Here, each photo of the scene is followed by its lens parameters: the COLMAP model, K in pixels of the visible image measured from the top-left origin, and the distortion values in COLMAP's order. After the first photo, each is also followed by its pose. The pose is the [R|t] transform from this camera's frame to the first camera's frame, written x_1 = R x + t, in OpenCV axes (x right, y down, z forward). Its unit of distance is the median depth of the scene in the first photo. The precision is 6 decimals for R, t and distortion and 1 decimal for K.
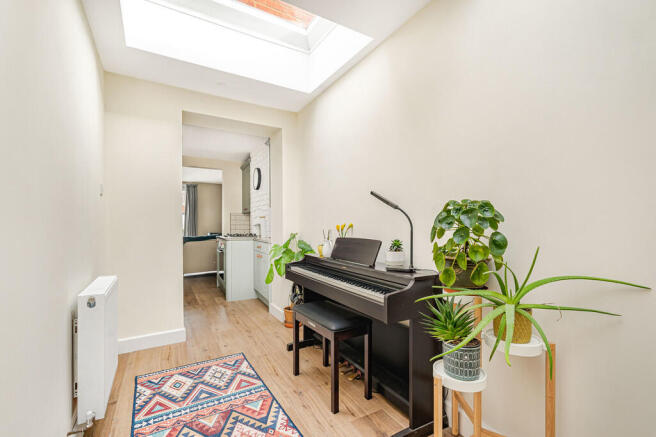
lens RADIAL K [[296.3, 0, 326.3], [0, 296.3, 227.9], [0, 0, 1]] dist [0.002049, 0.000507]
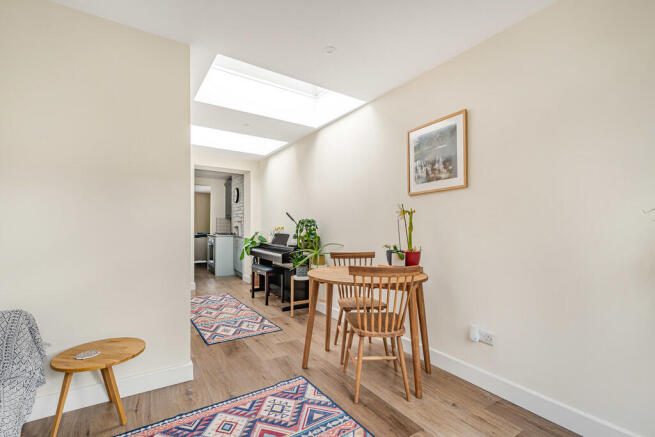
lens RADIAL K [[295.8, 0, 325.8], [0, 295.8, 227.9], [0, 0, 1]] dist [0.002049, 0.000507]
pose [[0.998312, 0.006598, 0.057702, 0.188688], [-0.006145, 0.999949, -0.008034, 0.006015], [-0.057752, 0.007665, 0.998302, -0.736619]]
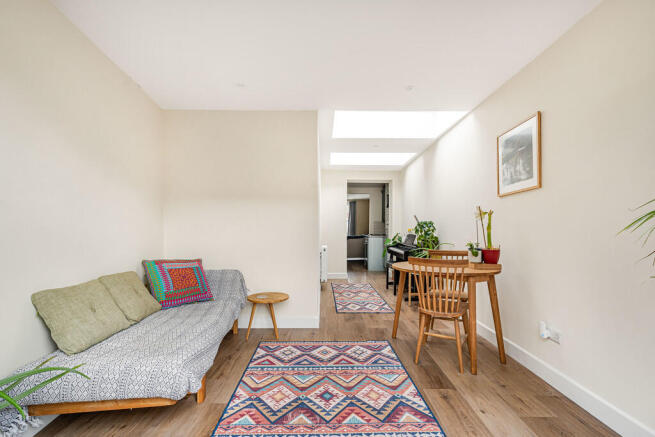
lens RADIAL K [[295.8, 0, 325.8], [0, 295.8, 227.9], [0, 0, 1]] dist [0.002049, 0.000507]
pose [[0.866516, -0.002167, -0.499145, 0.445096], [-0.005005, 0.999903, -0.013031, 0.011049], [0.499124, 0.013790, 0.866421, -0.916561]]
